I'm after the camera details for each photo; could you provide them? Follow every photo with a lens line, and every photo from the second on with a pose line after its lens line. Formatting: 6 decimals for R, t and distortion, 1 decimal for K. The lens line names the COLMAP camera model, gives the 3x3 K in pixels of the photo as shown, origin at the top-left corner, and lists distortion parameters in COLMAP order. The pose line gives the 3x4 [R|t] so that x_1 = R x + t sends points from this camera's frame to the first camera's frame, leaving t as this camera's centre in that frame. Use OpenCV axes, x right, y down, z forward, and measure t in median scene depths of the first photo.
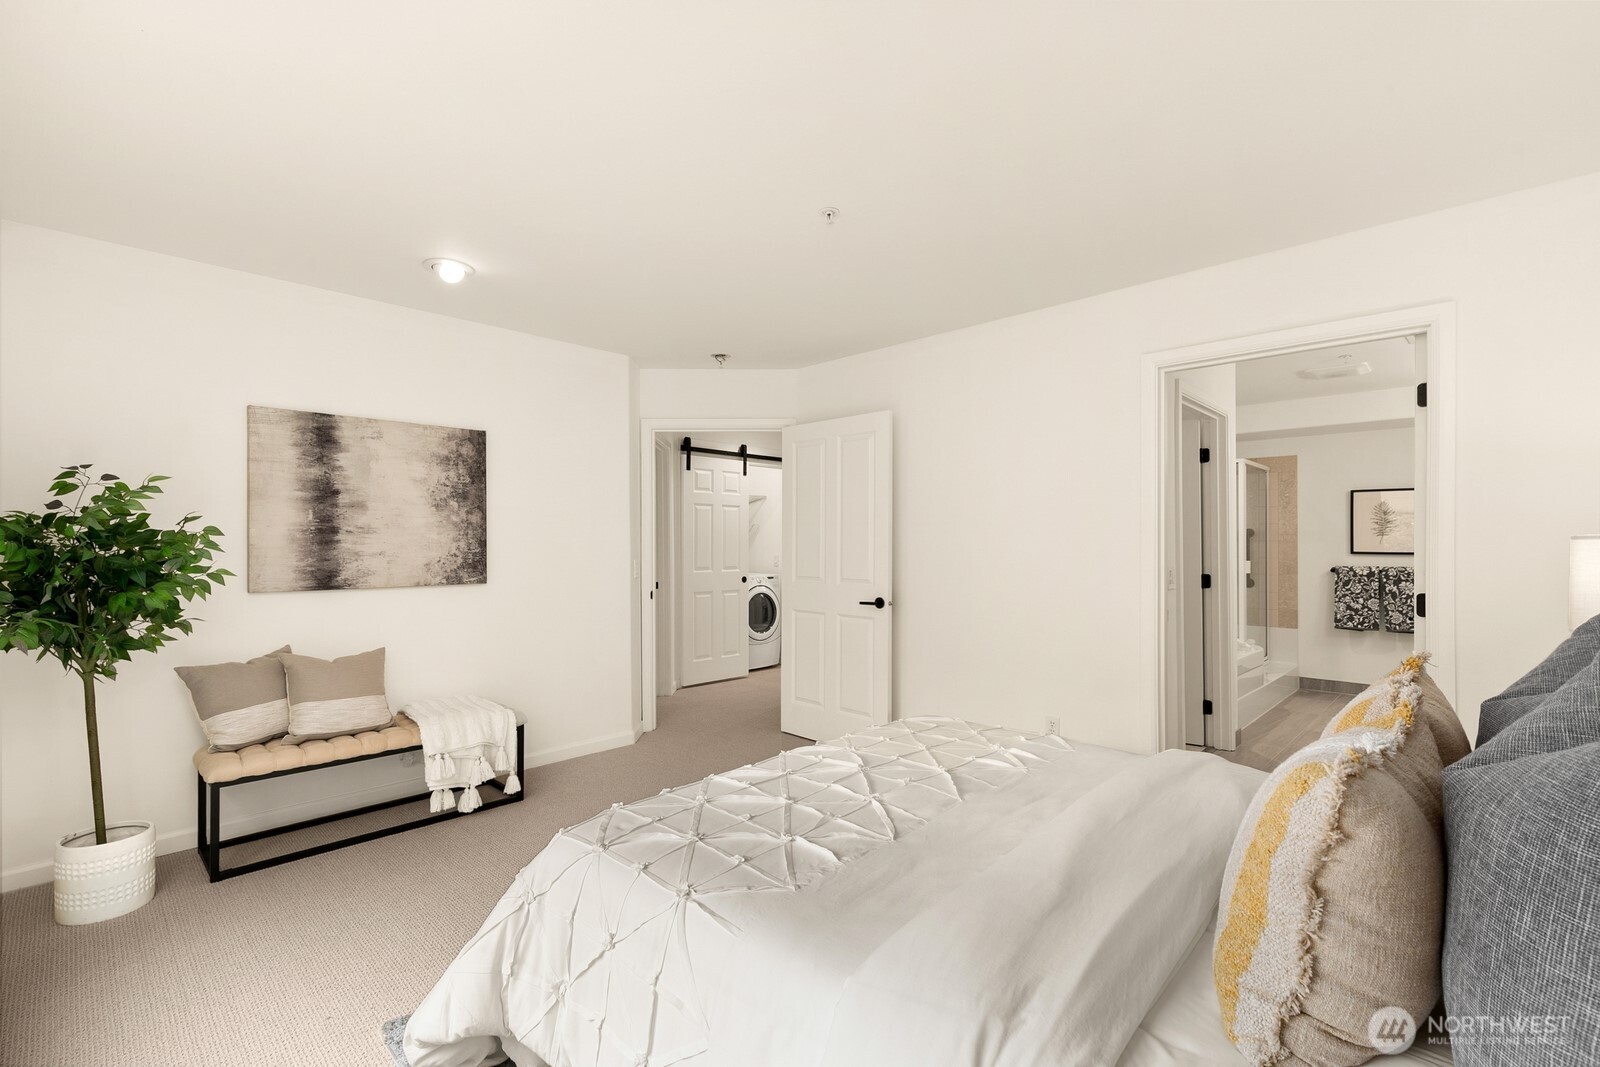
lens RADIAL K [[711.8, 0, 800.0], [0, 711.8, 538.9], [0, 0, 1]] dist [-0.000033, -0.000795]
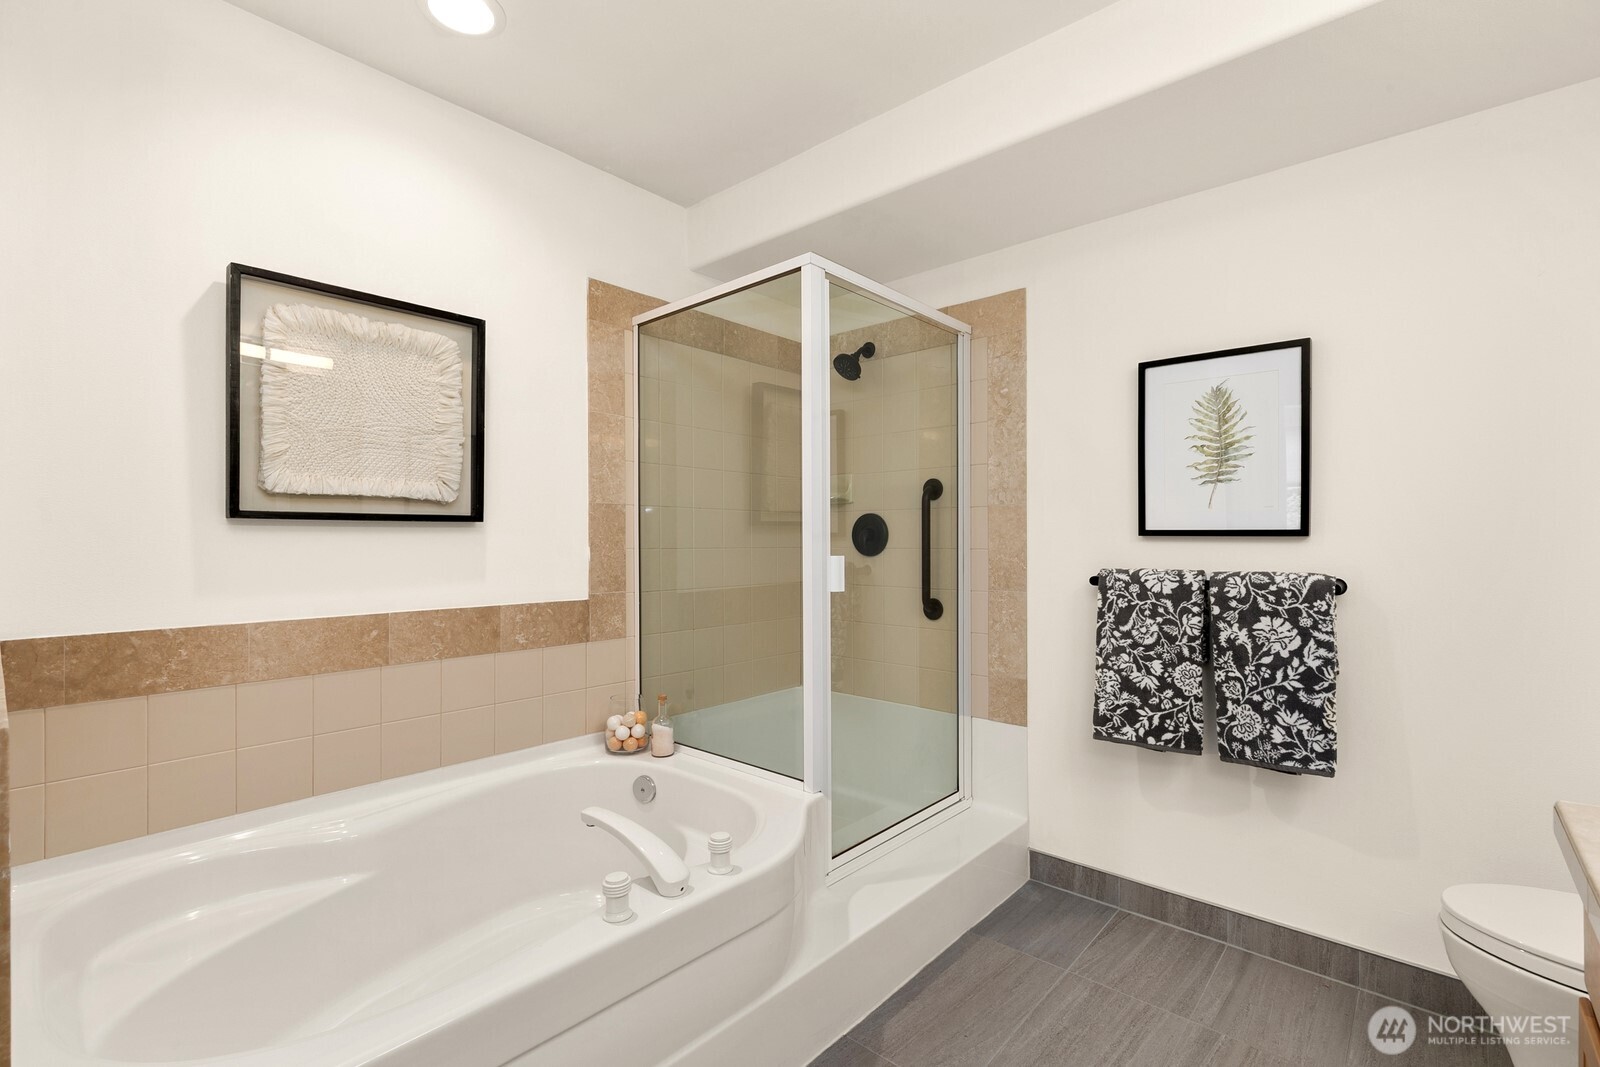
lens RADIAL K [[711.8, 0, 800.0], [0, 711.8, 538.9], [0, 0, 1]] dist [-0.000033, -0.000795]
pose [[0.999029, -0.000157, 0.044055, 0.592583], [0.000037, 0.999996, 0.002736, 0.021824], [-0.044055, -0.002732, 0.999025, 0.650546]]
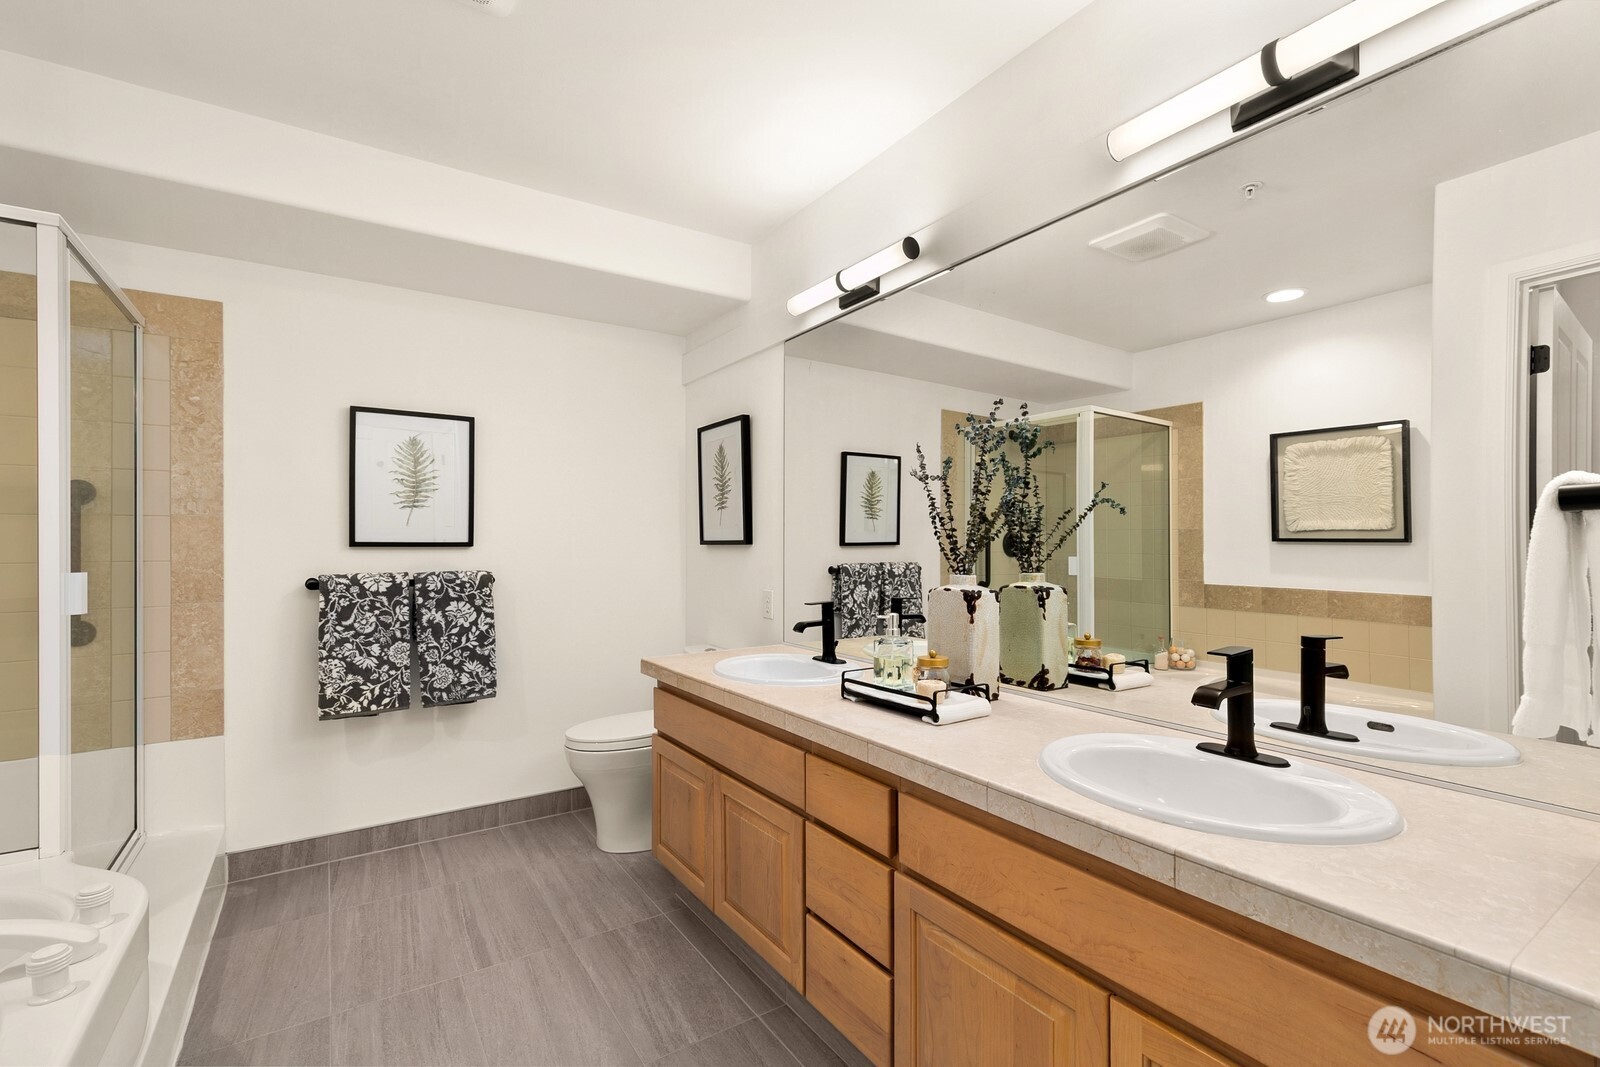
lens RADIAL K [[711.8, 0, 800.0], [0, 711.8, 538.9], [0, 0, 1]] dist [-0.000033, -0.000795]
pose [[0.208268, 0.003141, 0.978067, 0.398762], [-0.000628, 0.999995, -0.003077, 0.017451], [-0.978072, 0.000026, 0.208269, 0.637841]]
